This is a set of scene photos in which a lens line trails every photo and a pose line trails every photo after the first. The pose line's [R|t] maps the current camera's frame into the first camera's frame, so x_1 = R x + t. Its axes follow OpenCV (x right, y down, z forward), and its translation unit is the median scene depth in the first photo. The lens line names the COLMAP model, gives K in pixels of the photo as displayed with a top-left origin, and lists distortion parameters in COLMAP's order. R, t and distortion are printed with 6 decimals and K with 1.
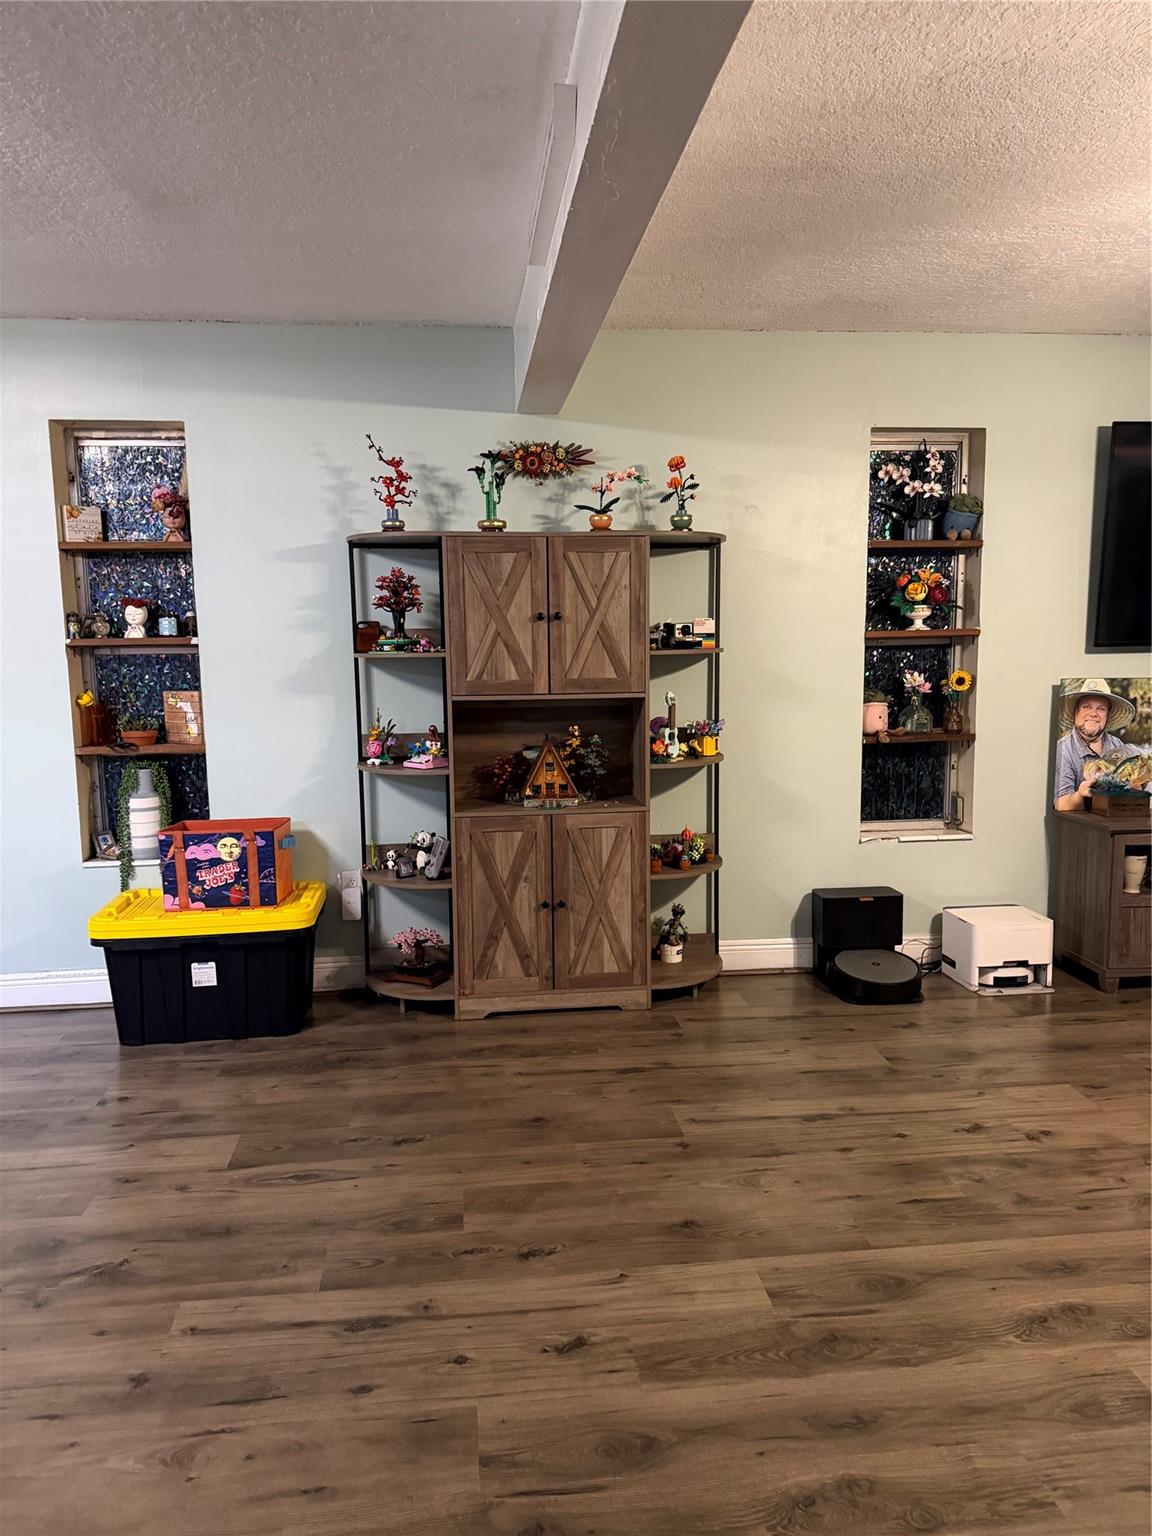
lens RADIAL K [[1084.1, 0, 569.8], [0, 1084.1, 771.7], [0, 0, 1]] dist [0.105523, -0.193793]
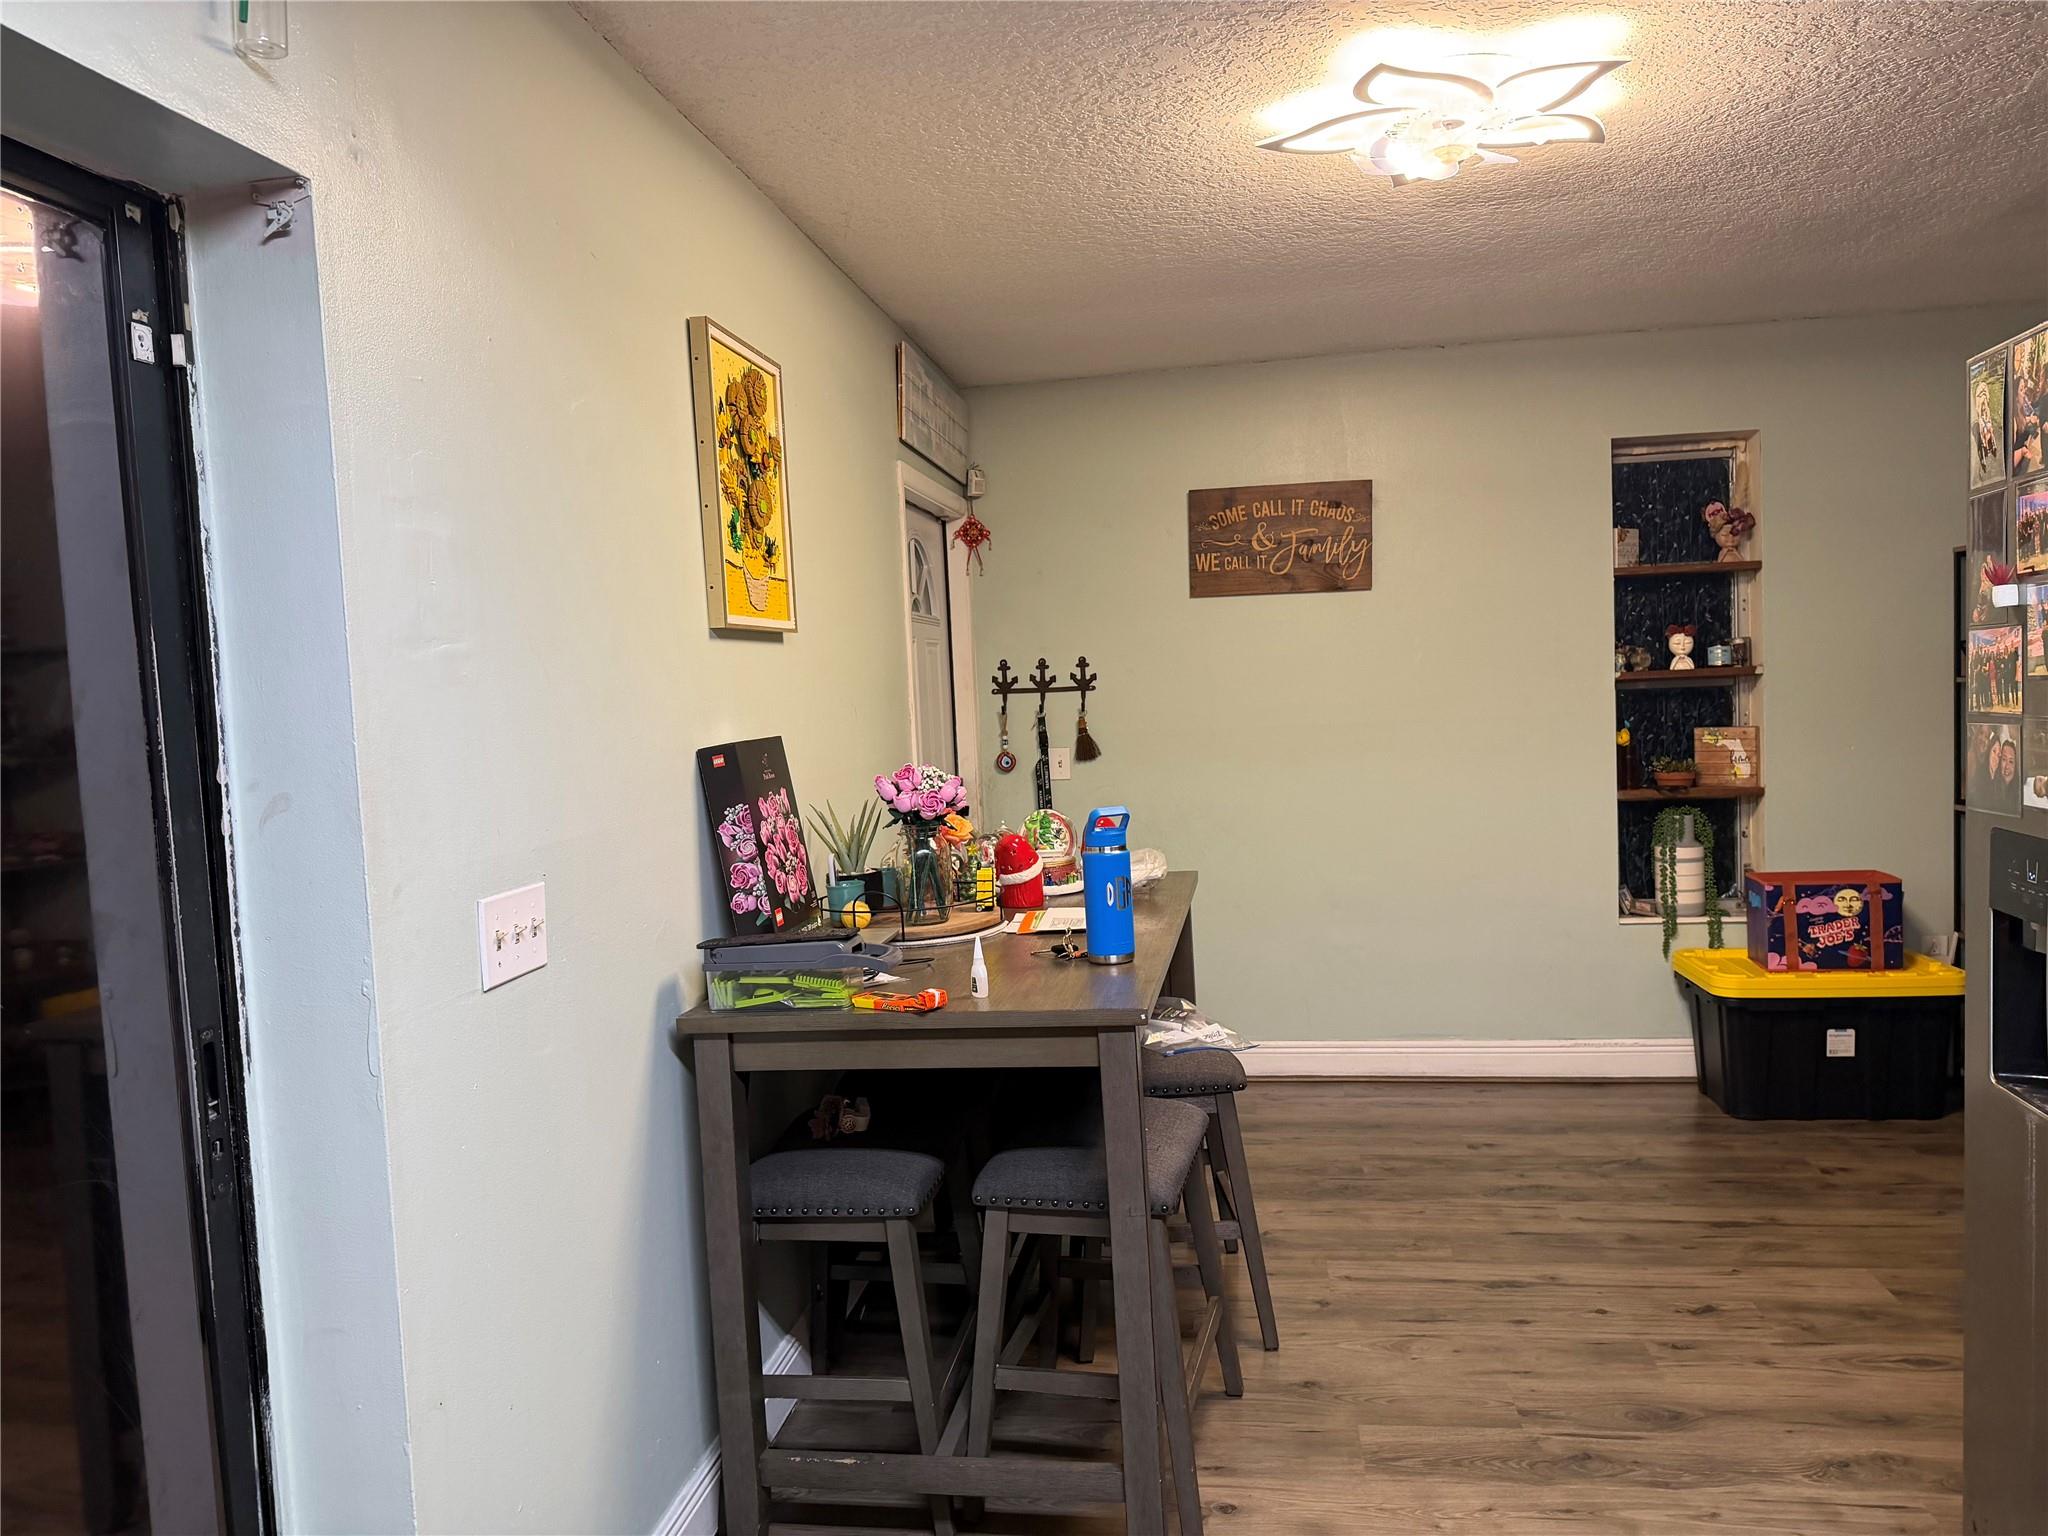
lens RADIAL K [[1440.9, 0, 1028.2], [0, 1440.9, 779.3], [0, 0, 1]] dist [-0.004681, -0.003047]
pose [[0.964401, -0.010285, -0.264246, -0.623937], [-0.005400, 0.998269, -0.058566, 0.041888], [0.264391, 0.057908, 0.962676, -0.285559]]
